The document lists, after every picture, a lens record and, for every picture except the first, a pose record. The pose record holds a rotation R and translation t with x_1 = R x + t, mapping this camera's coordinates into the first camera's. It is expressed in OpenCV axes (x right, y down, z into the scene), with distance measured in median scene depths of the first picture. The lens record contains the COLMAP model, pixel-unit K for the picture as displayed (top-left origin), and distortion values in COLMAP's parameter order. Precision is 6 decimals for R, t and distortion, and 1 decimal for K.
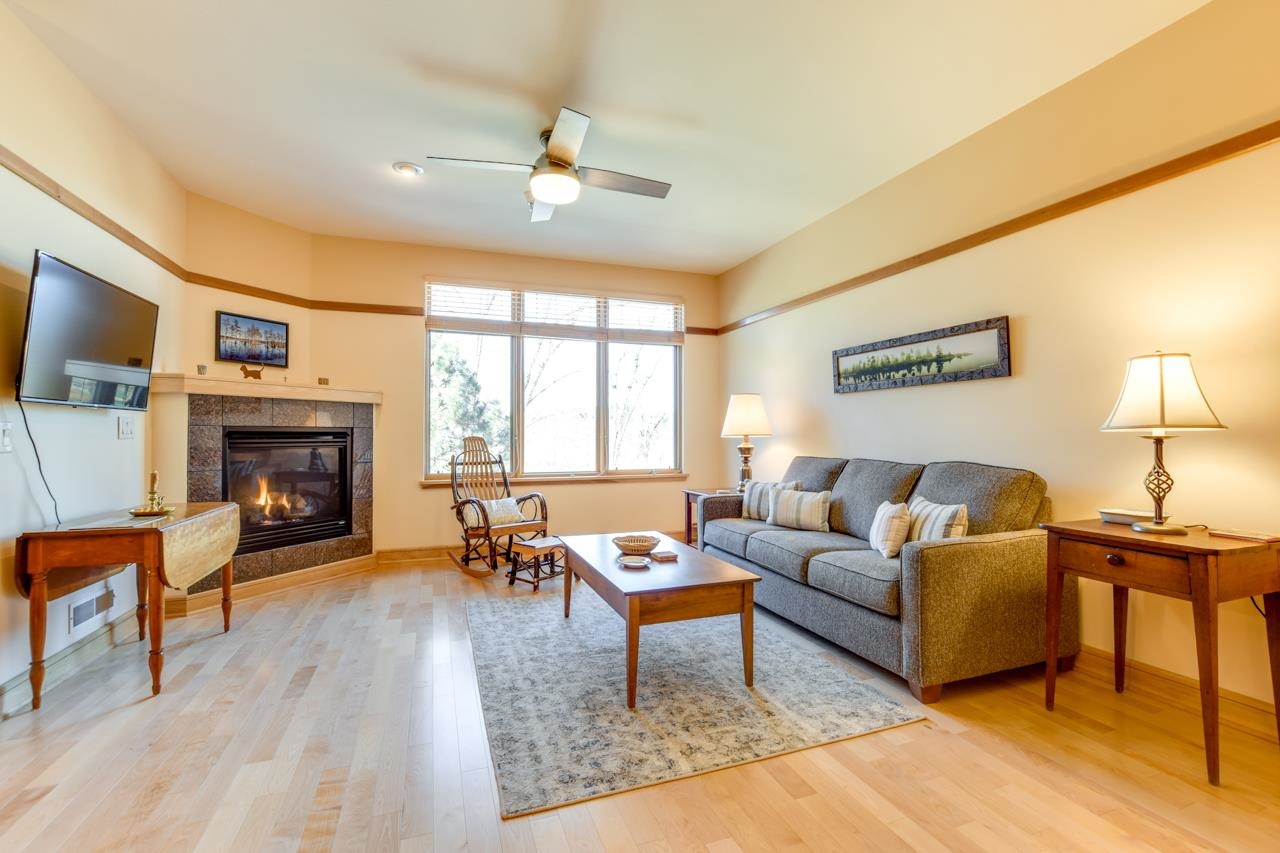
lens RADIAL K [[564.8, 0, 644.6], [0, 564.8, 428.8], [0, 0, 1]] dist [-0.024279, 0.003481]
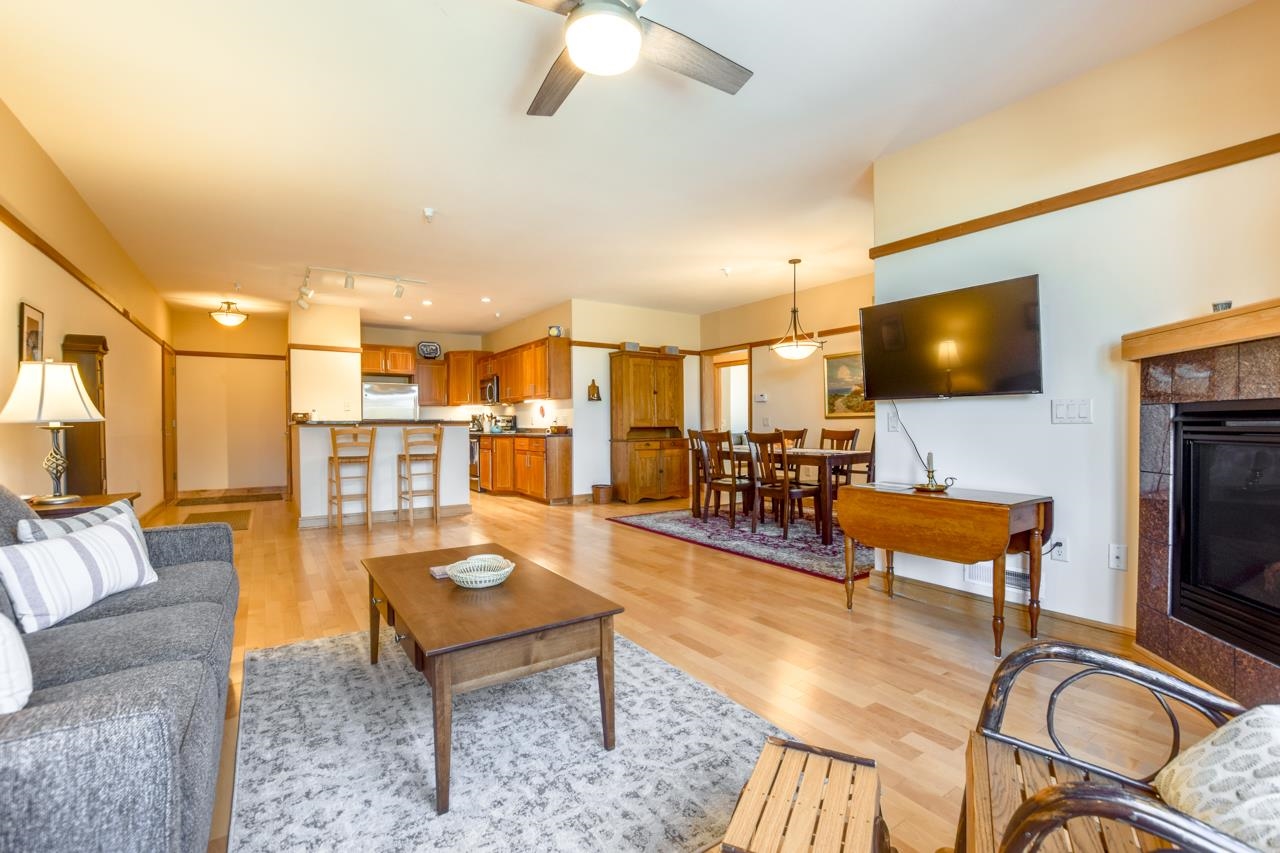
lens RADIAL K [[564.8, 0, 650.6], [0, 564.8, 425.9], [0, 0, 1]] dist [-0.024279, 0.003481]
pose [[-0.969647, 0.008167, -0.244372, -0.040881], [0.009468, 0.999947, -0.004149, 0.016102], [0.244325, -0.006337, -0.969673, 1.402660]]
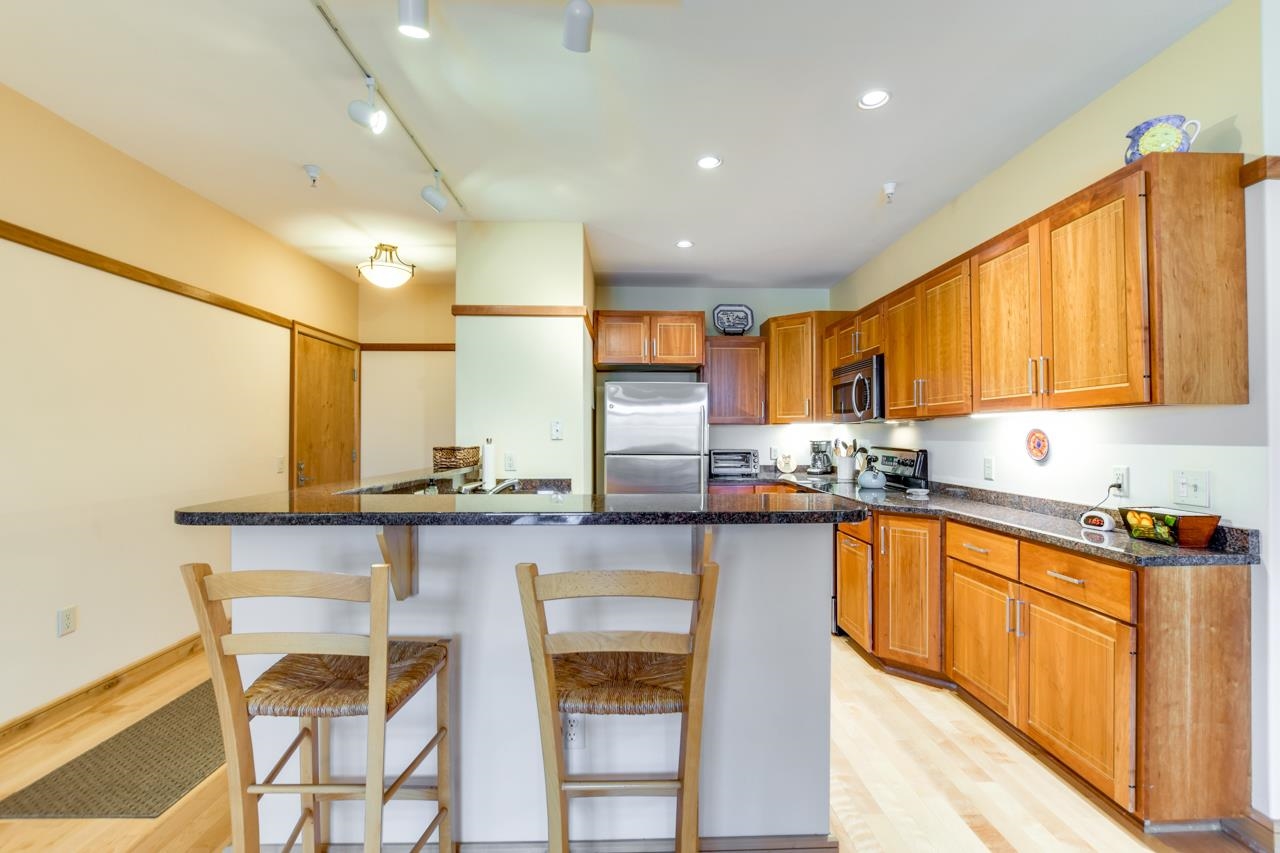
lens RADIAL K [[564.8, 0, 645.7], [0, 564.8, 428.4], [0, 0, 1]] dist [-0.024279, 0.003481]
pose [[-0.948733, 0.004172, 0.316051, 0.083923], [-0.001913, 0.999819, -0.018941, -0.063725], [-0.316073, -0.018575, -0.948553, -0.035958]]
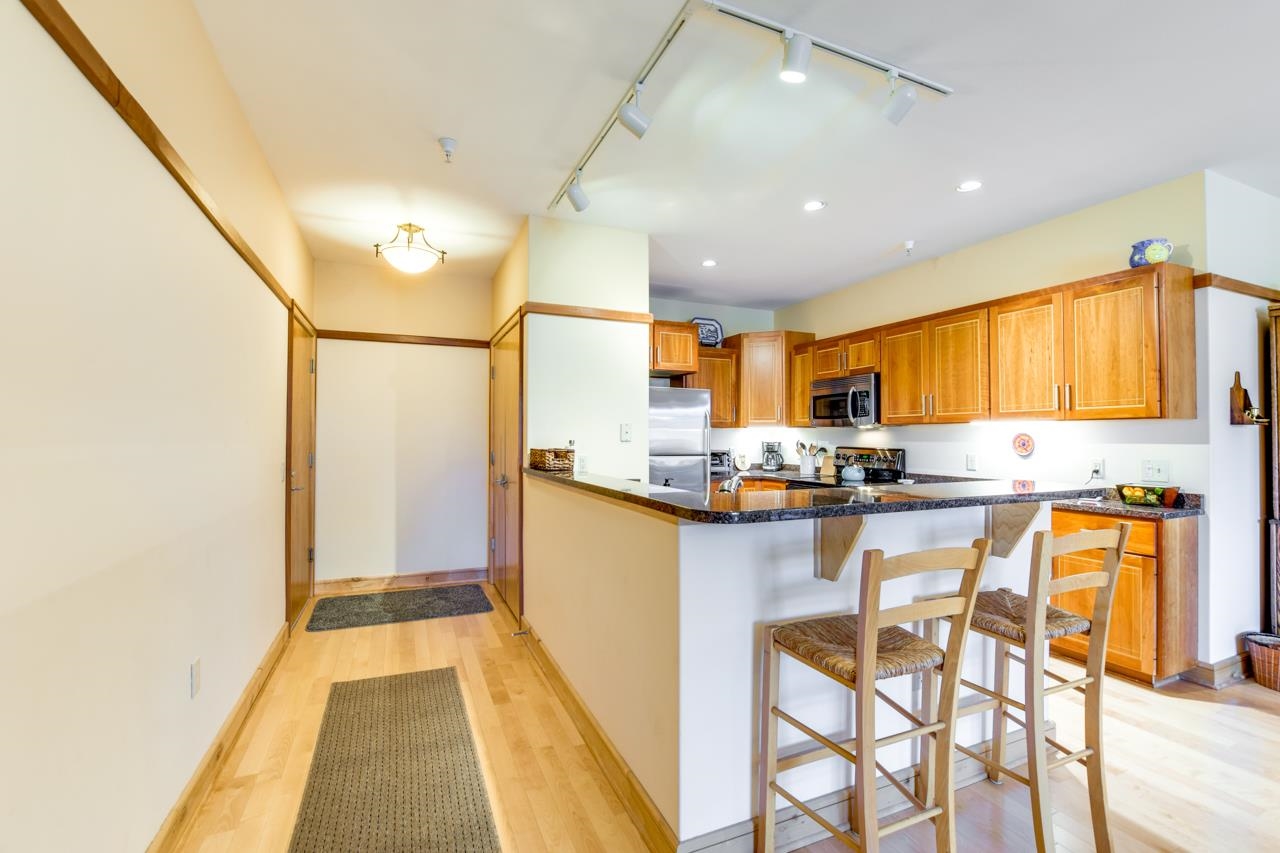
lens RADIAL K [[564.8, 0, 642.2], [0, 564.8, 426.5], [0, 0, 1]] dist [-0.024279, 0.003481]
pose [[-0.998332, -0.002322, -0.057683, 0.587878], [-0.000819, 0.999660, -0.026059, -0.062587], [0.057724, -0.025968, -0.997995, 0.097601]]
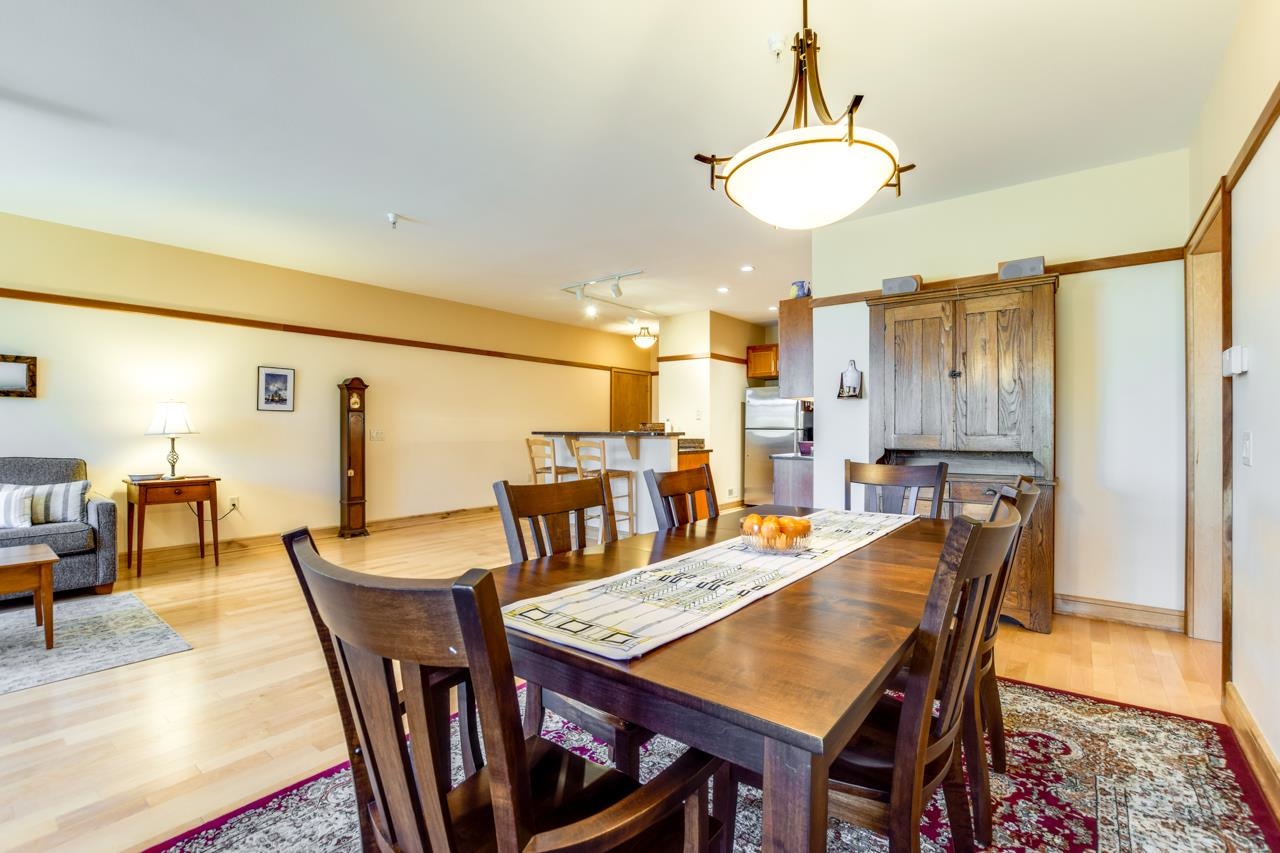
lens RADIAL K [[564.8, 0, 646.2], [0, 564.8, 428.9], [0, 0, 1]] dist [-0.024279, 0.003481]
pose [[-0.518216, -0.001246, 0.855249, -1.118790], [-0.009466, 0.999946, -0.004279, -0.016292], [-0.855198, -0.010314, -0.518200, 0.289932]]
